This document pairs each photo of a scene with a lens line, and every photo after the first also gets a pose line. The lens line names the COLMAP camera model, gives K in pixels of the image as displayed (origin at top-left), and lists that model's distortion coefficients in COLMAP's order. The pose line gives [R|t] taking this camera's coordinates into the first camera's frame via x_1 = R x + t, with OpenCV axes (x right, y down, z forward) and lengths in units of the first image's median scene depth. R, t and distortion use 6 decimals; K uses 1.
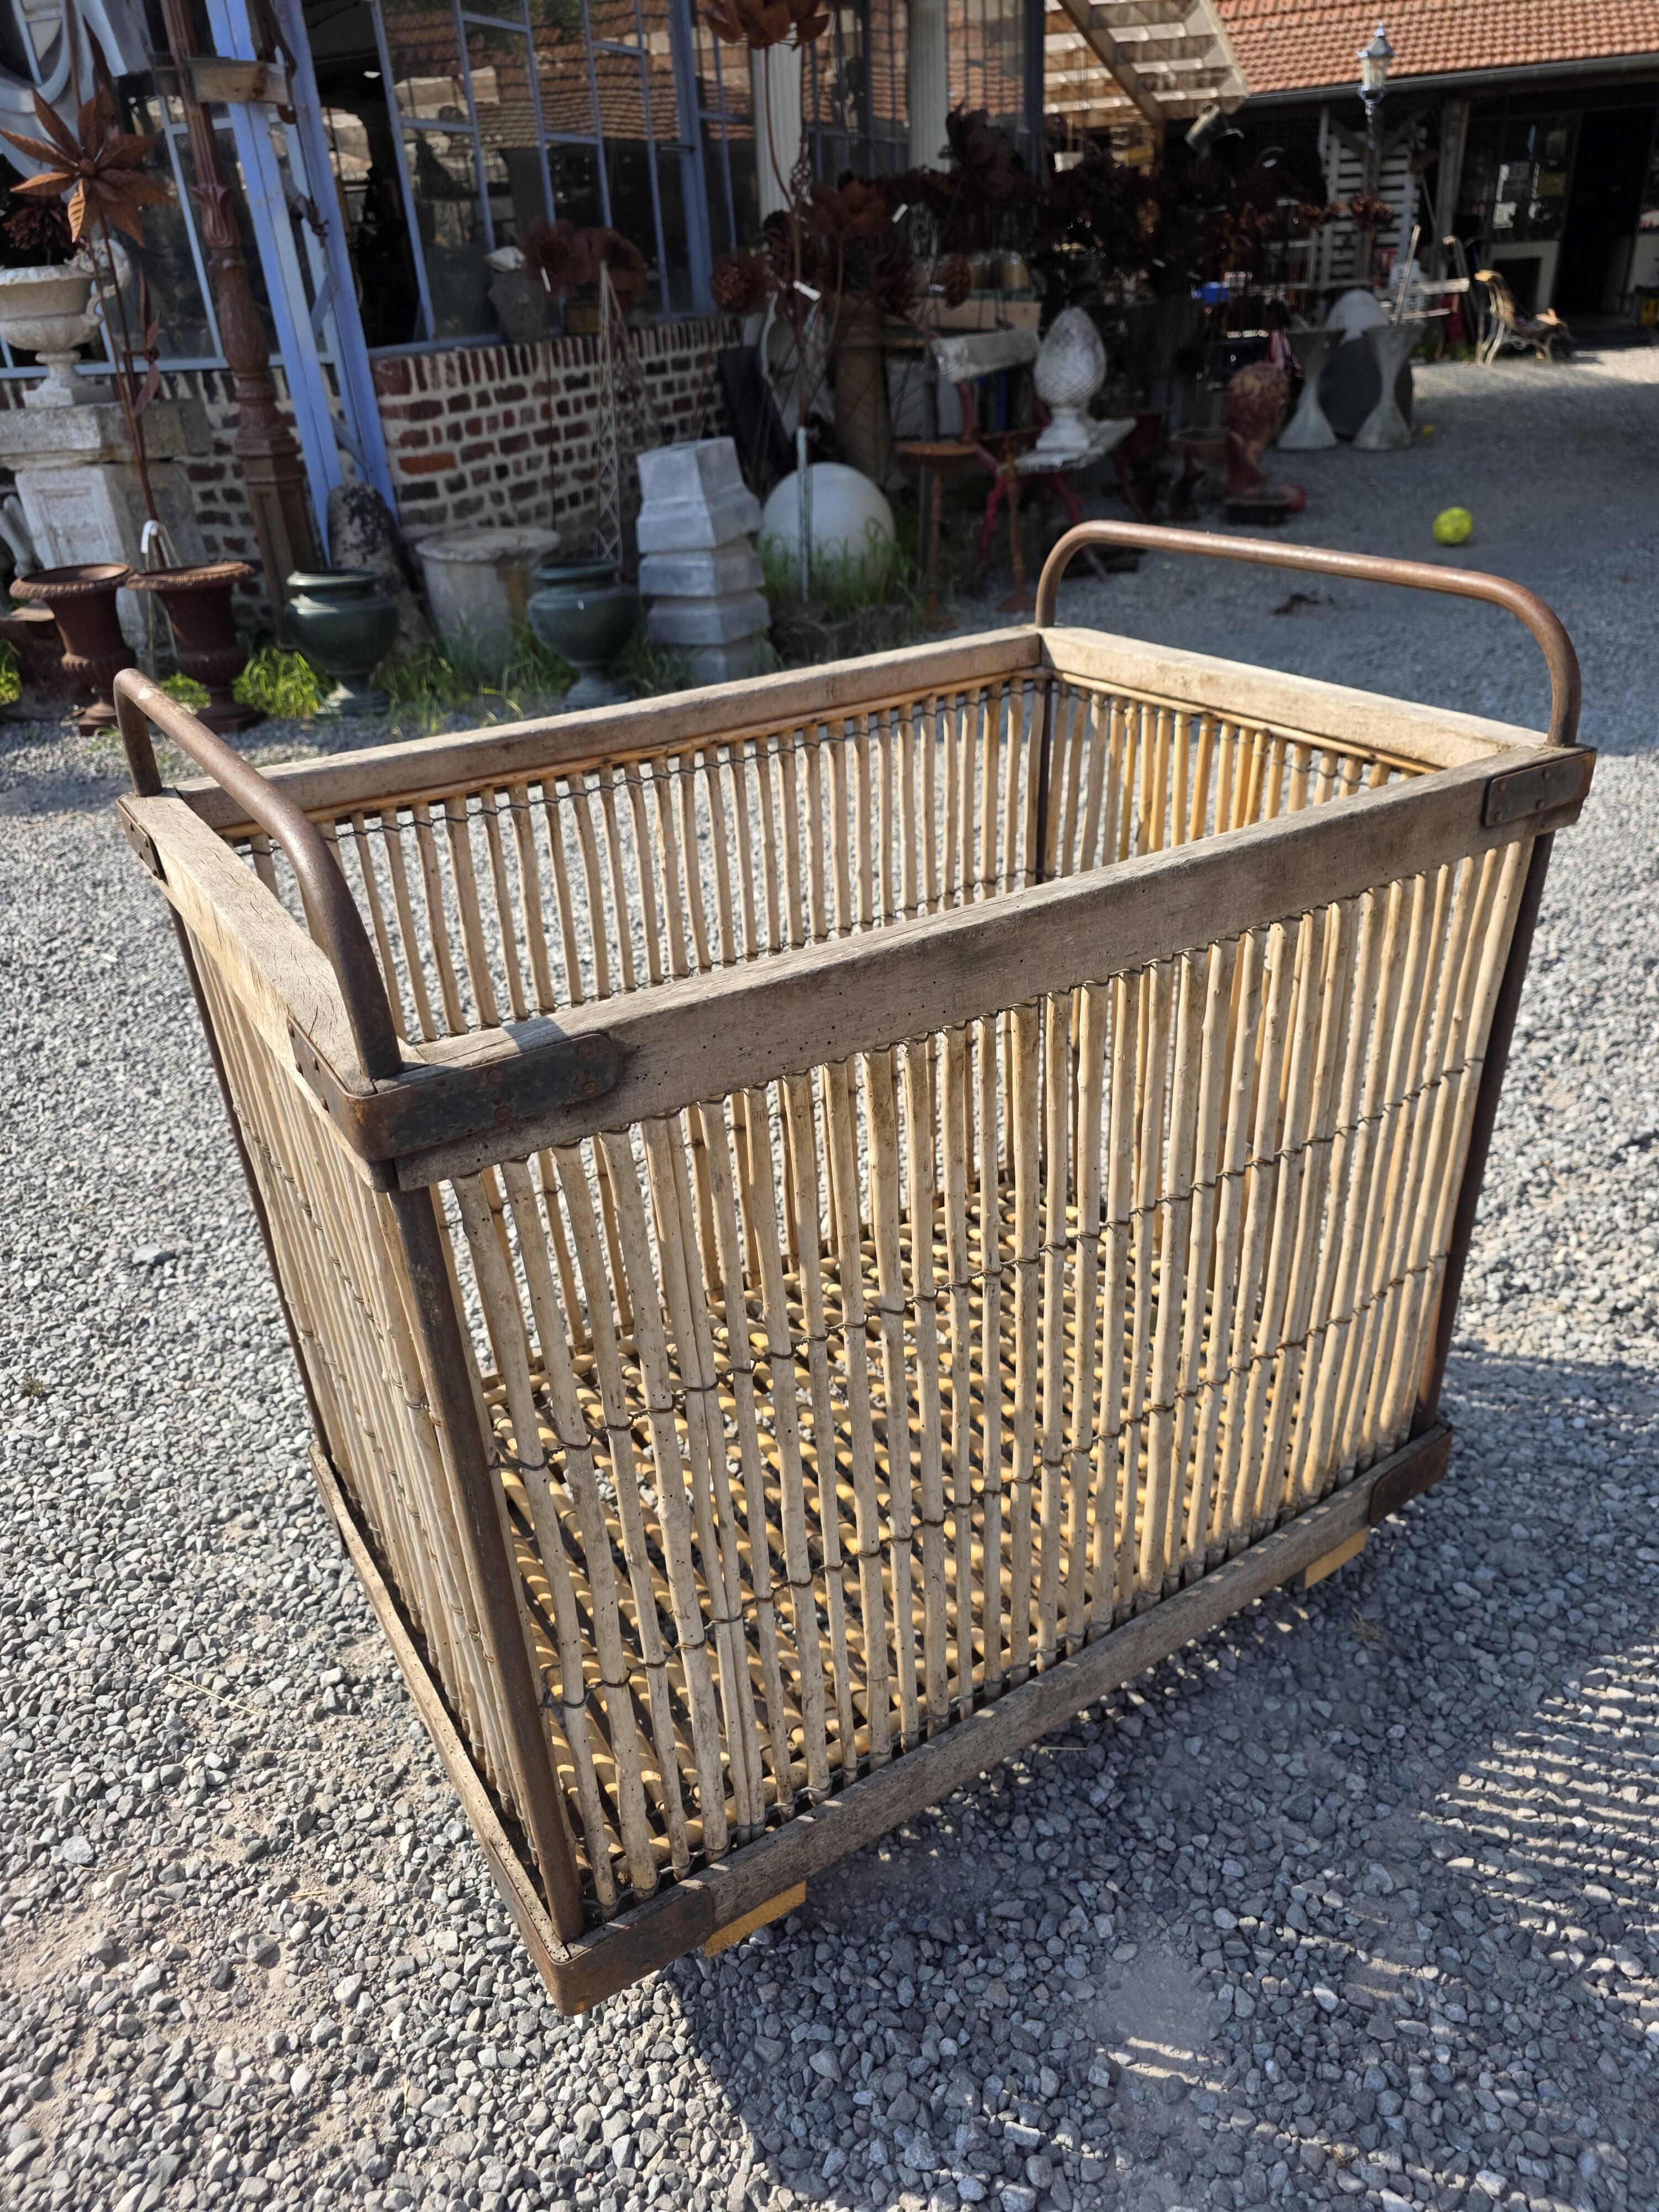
lens RADIAL K [[1464.4, 0, 810.9], [0, 1464.4, 1116.3], [0, 0, 1]] dist [0.025840, -0.013994]
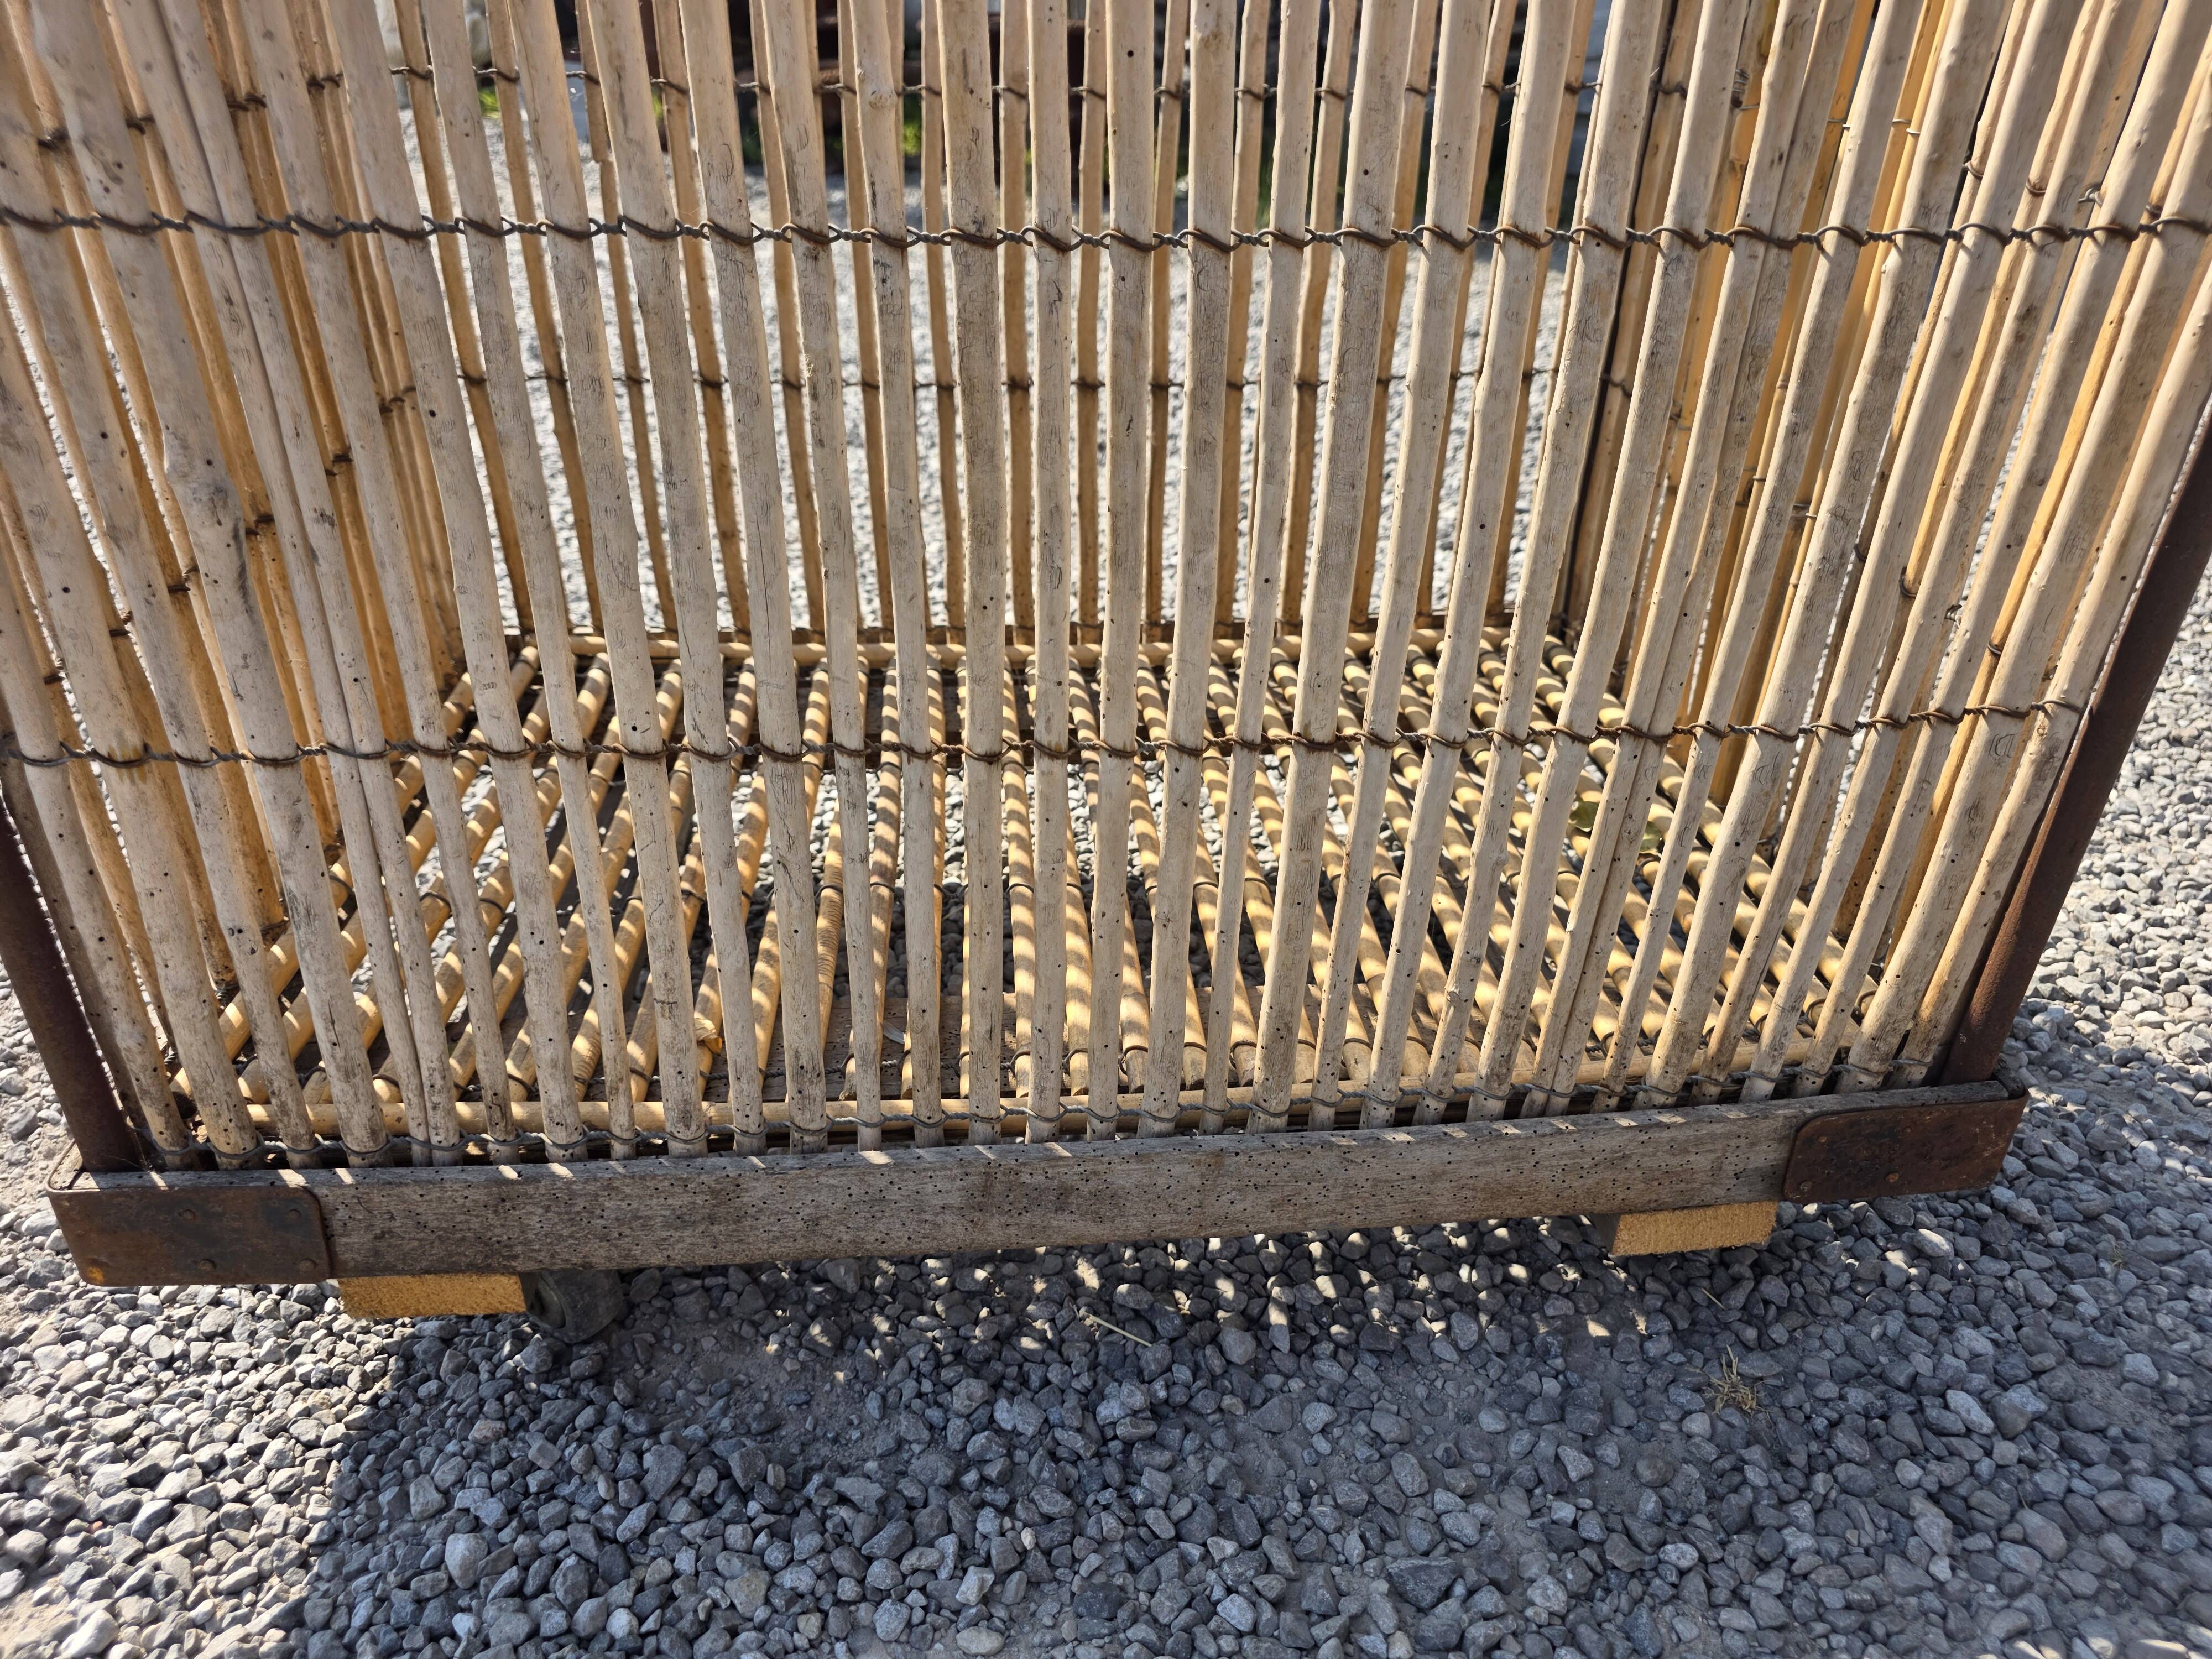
lens RADIAL K [[1474.4, 0, 1103.1], [0, 1474.4, 832.6], [0, 0, 1]] dist [0.023958, -0.017846]
pose [[0.888033, 0.290245, -0.356587, 0.385554], [-0.277710, 0.956707, 0.087113, 0.210603], [0.366434, 0.021669, 0.930192, 0.494099]]
